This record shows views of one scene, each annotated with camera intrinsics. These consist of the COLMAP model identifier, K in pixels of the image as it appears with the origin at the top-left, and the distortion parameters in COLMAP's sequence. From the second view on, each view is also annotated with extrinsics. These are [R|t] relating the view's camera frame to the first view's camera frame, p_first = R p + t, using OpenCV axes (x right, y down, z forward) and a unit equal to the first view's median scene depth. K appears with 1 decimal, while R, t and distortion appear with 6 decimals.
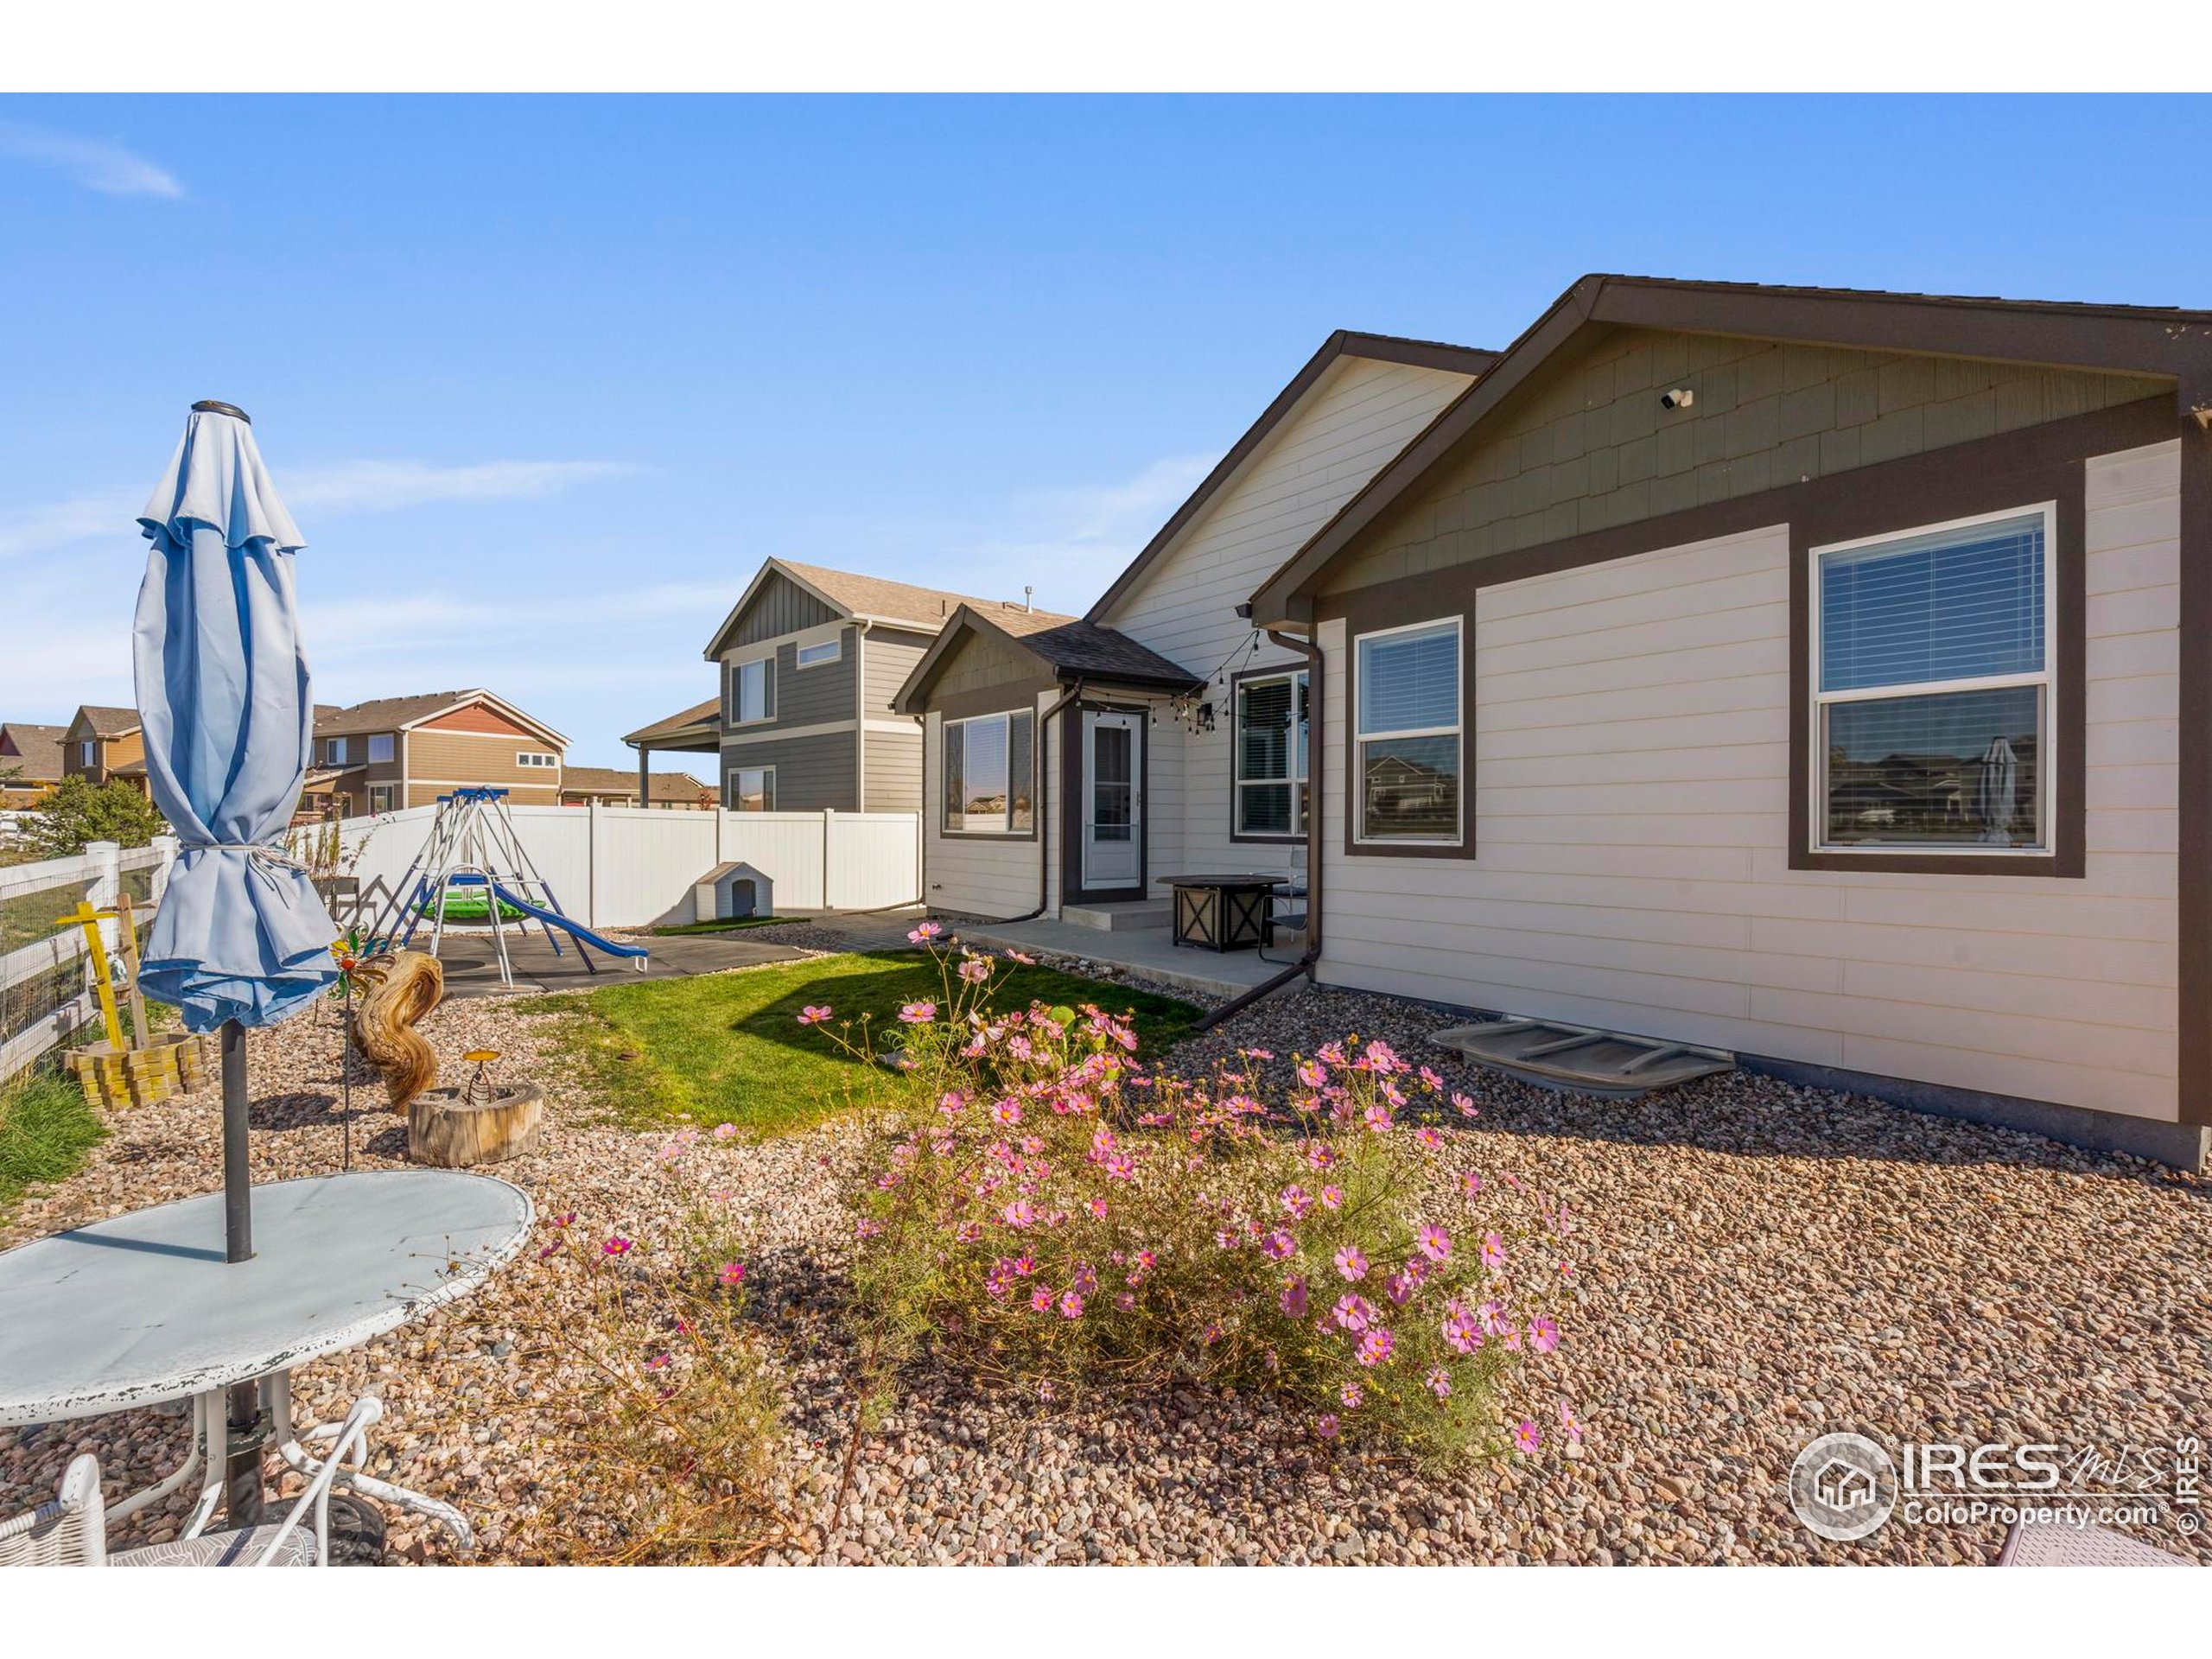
lens RADIAL K [[1041.7, 0, 1108.2], [0, 1041.7, 814.3], [0, 0, 1]] dist [-0.001387, 0.000063]
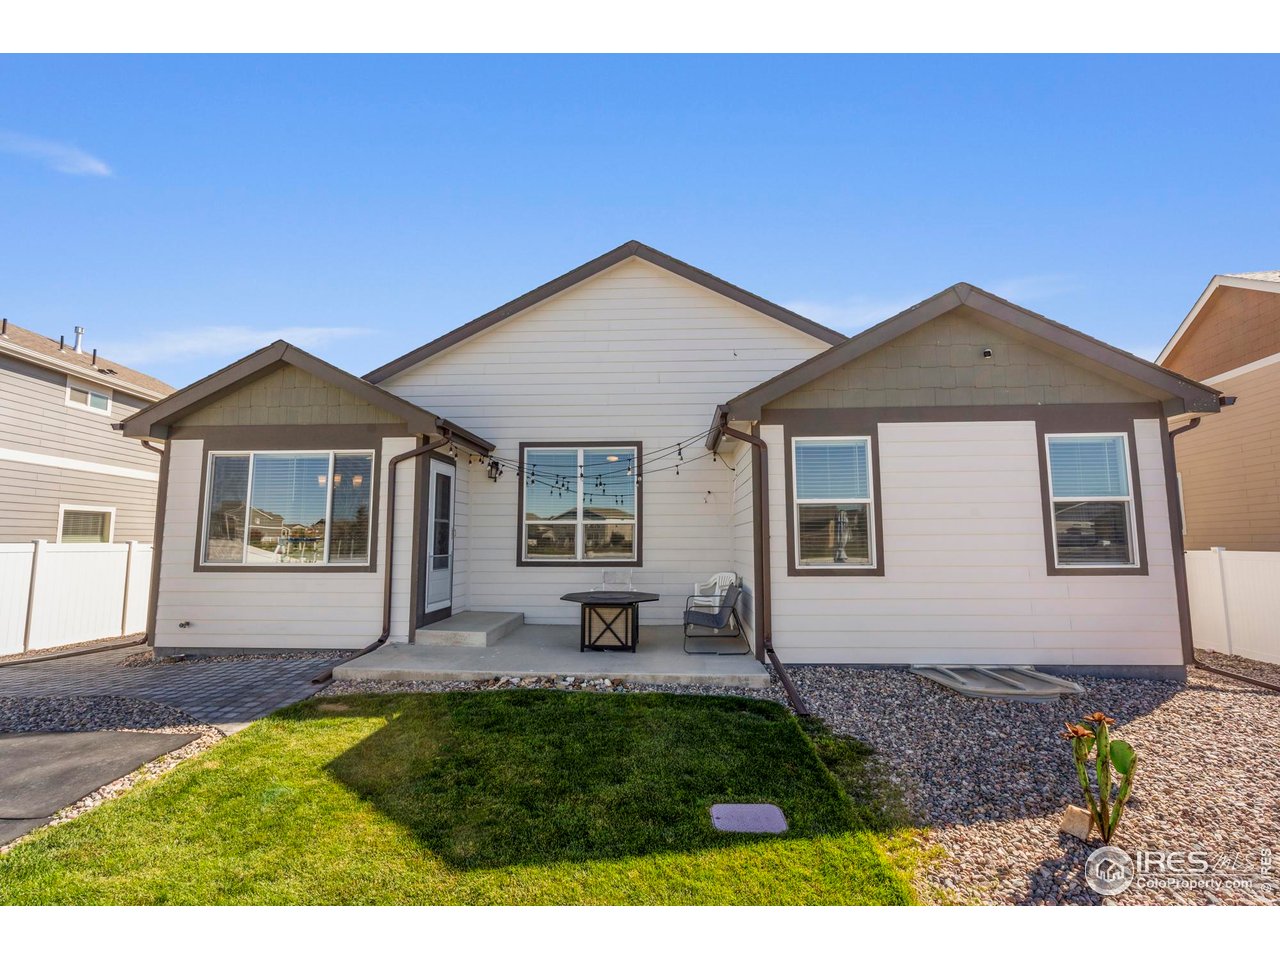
lens RADIAL K [[602.8, 0, 641.3], [0, 602.8, 471.2], [0, 0, 1]] dist [-0.001387, 0.000063]
pose [[0.622765, 0.088265, 0.777414, -0.632318], [-0.004278, 0.993986, -0.109427, -0.017267], [-0.782397, 0.064822, 0.619397, 0.616005]]
